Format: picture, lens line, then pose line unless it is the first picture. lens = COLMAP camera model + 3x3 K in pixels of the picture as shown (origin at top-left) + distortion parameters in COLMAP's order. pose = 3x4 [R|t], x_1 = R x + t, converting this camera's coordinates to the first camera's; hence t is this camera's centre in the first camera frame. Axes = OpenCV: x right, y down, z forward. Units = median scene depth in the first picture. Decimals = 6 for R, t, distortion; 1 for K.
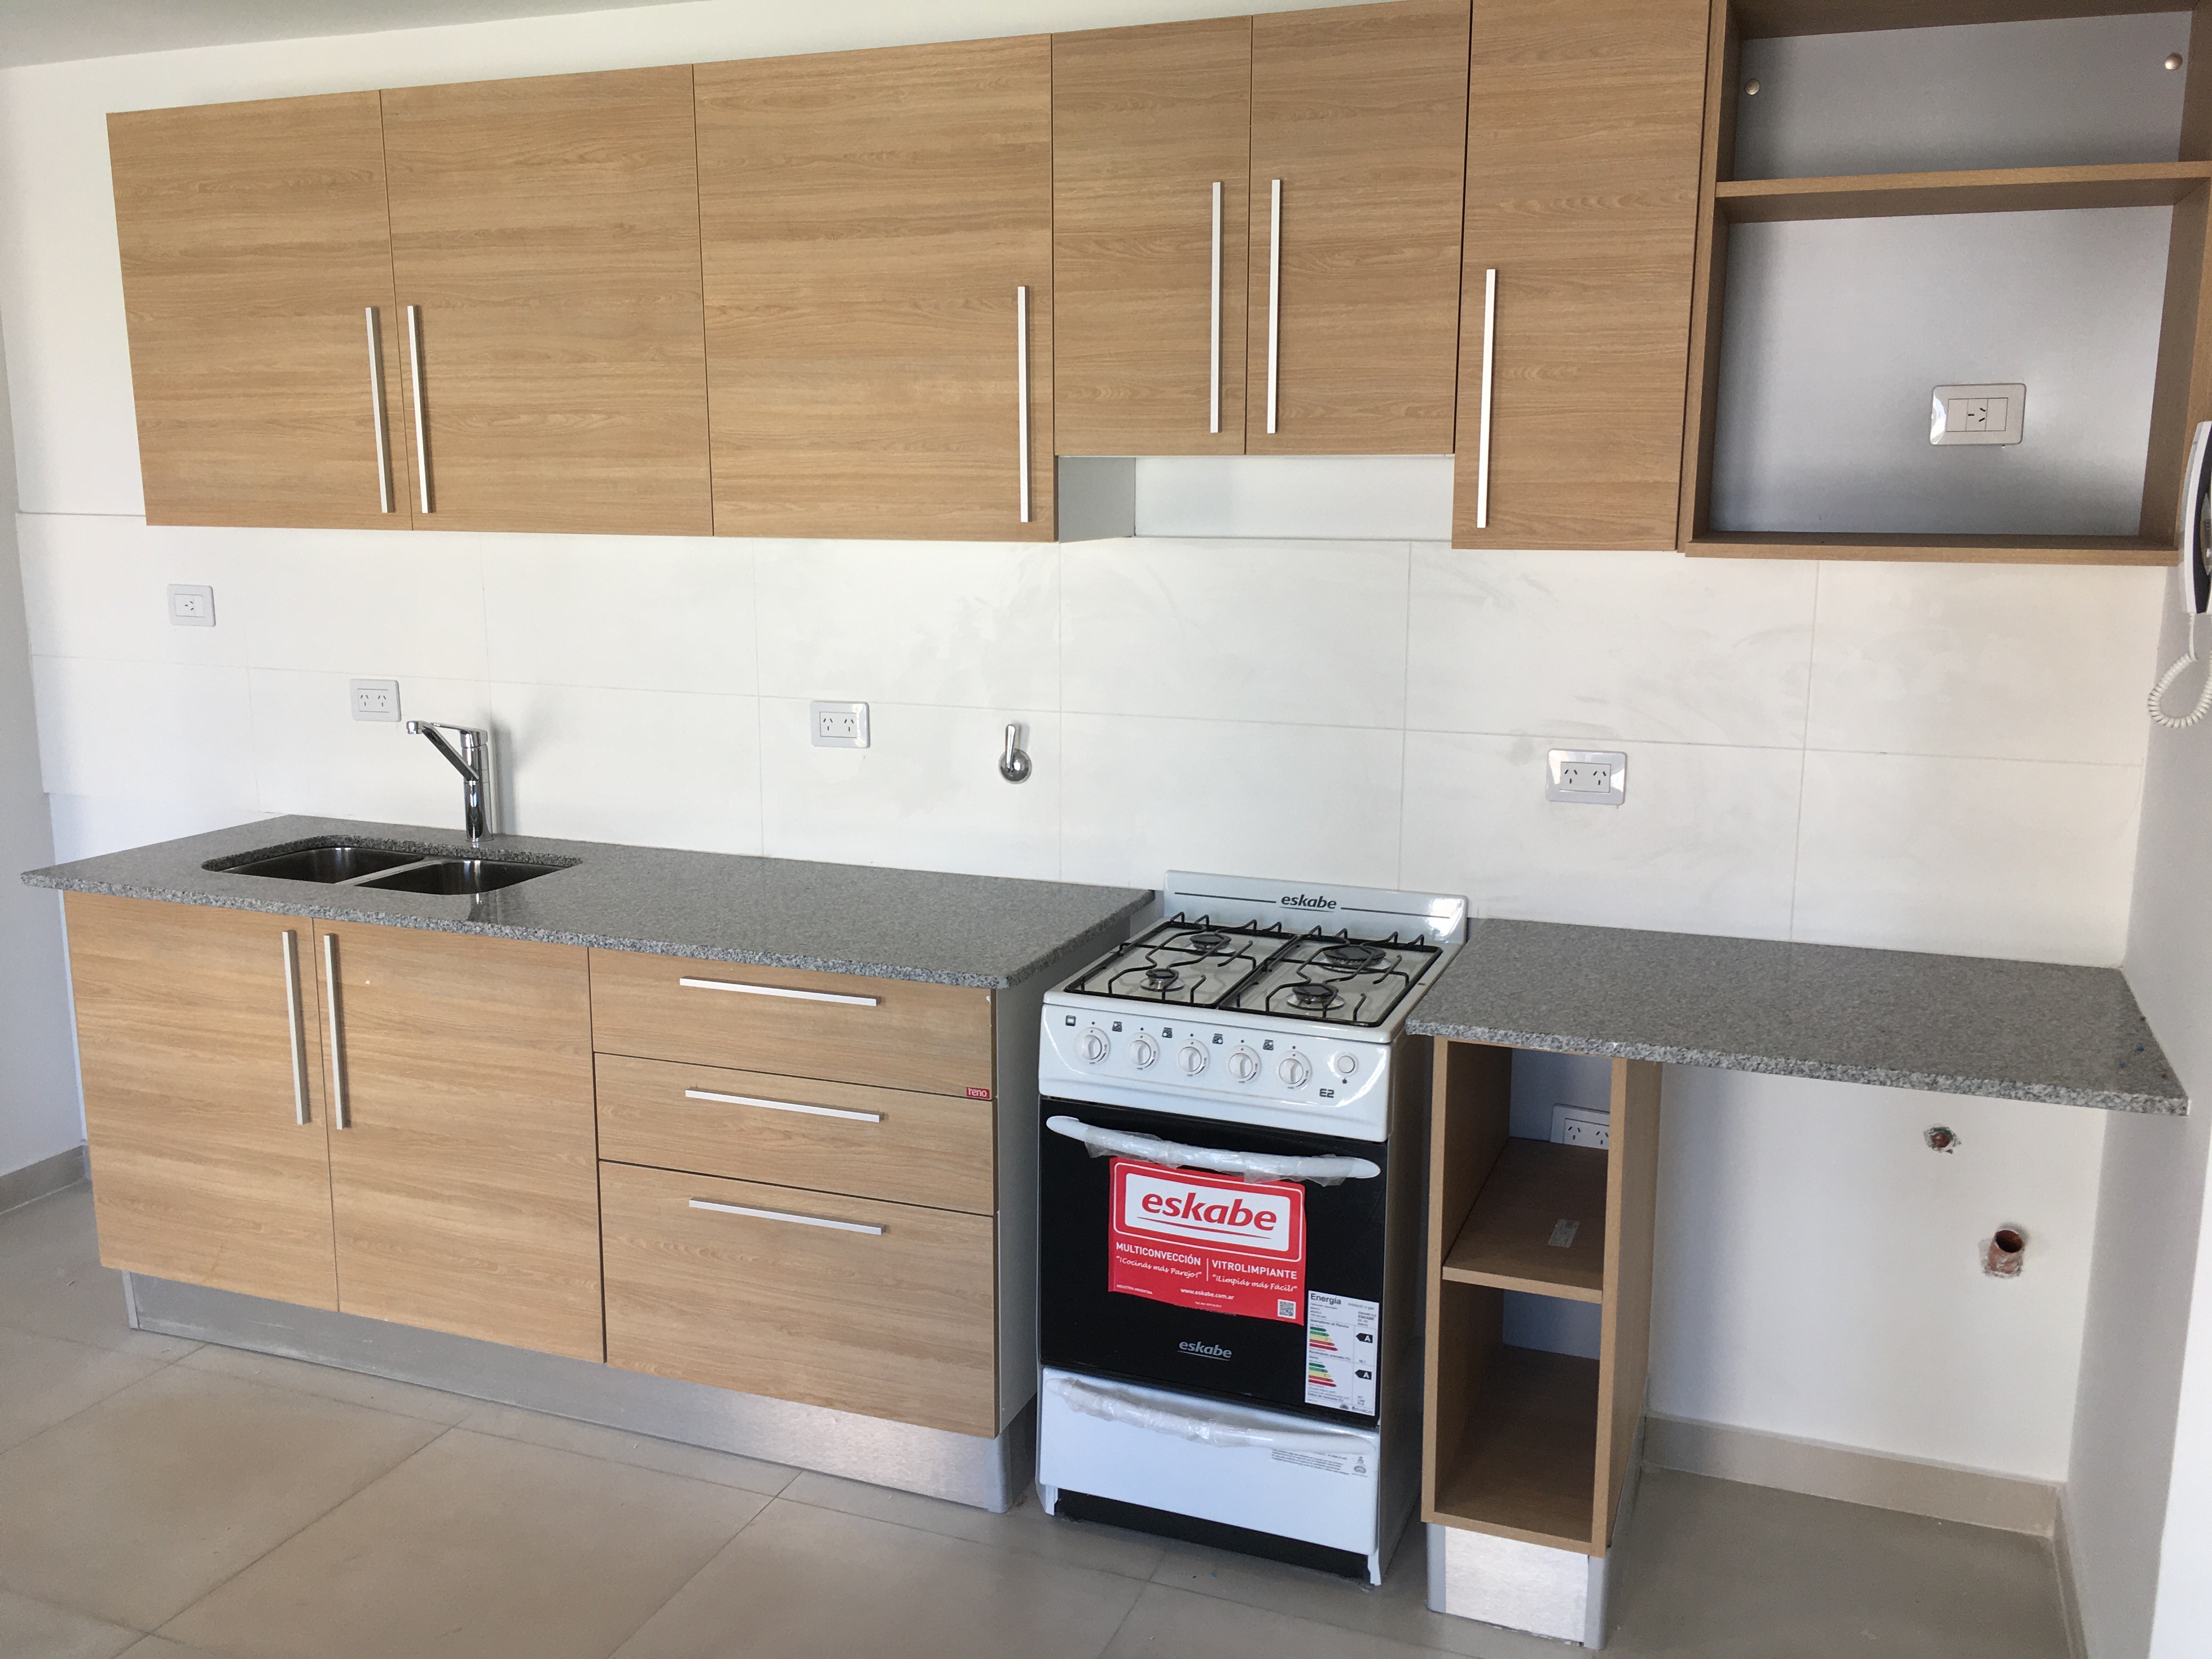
lens RADIAL K [[1871.7, 0, 1106.0], [0, 1871.7, 829.5], [0, 0, 1]] dist [0.074443, -0.089690]
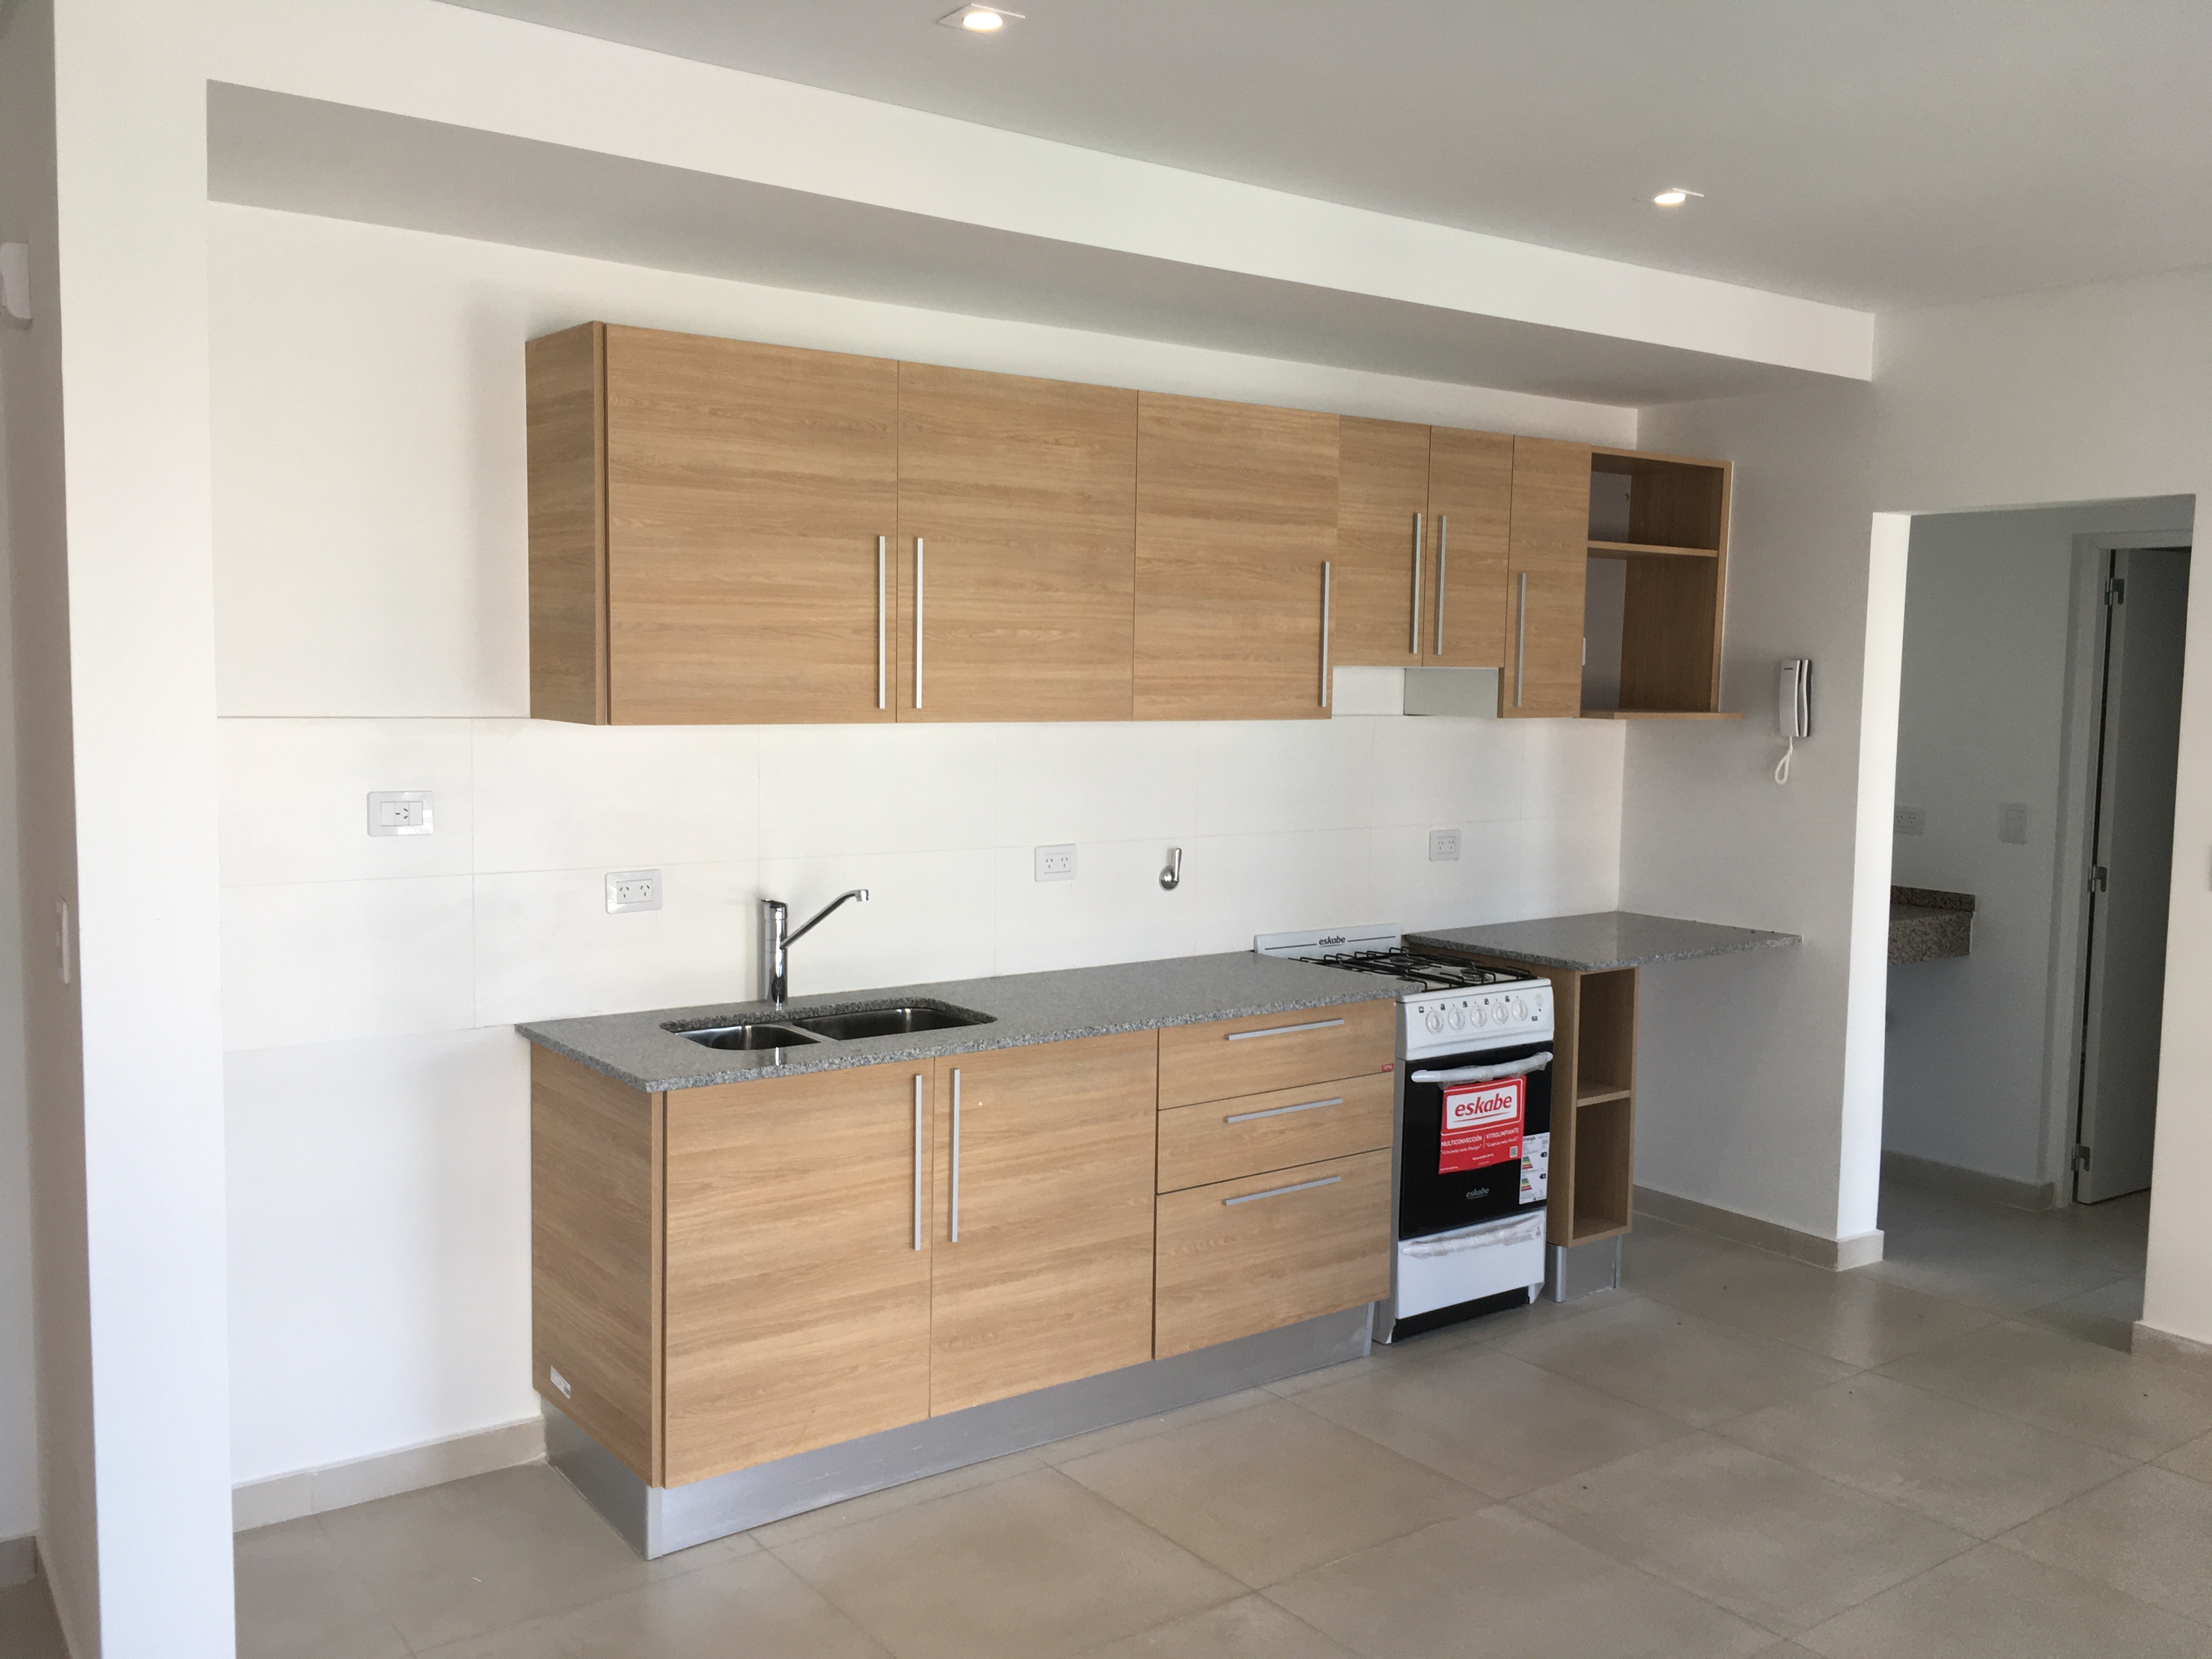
lens RADIAL K [[1871.7, 0, 1106.0], [0, 1871.7, 829.5], [0, 0, 1]] dist [0.074443, -0.089690]
pose [[0.537805, -0.067639, 0.840352, -1.387315], [0.145013, 0.989342, -0.013174, -0.064327], [-0.830504, 0.128947, 0.541881, 0.297086]]
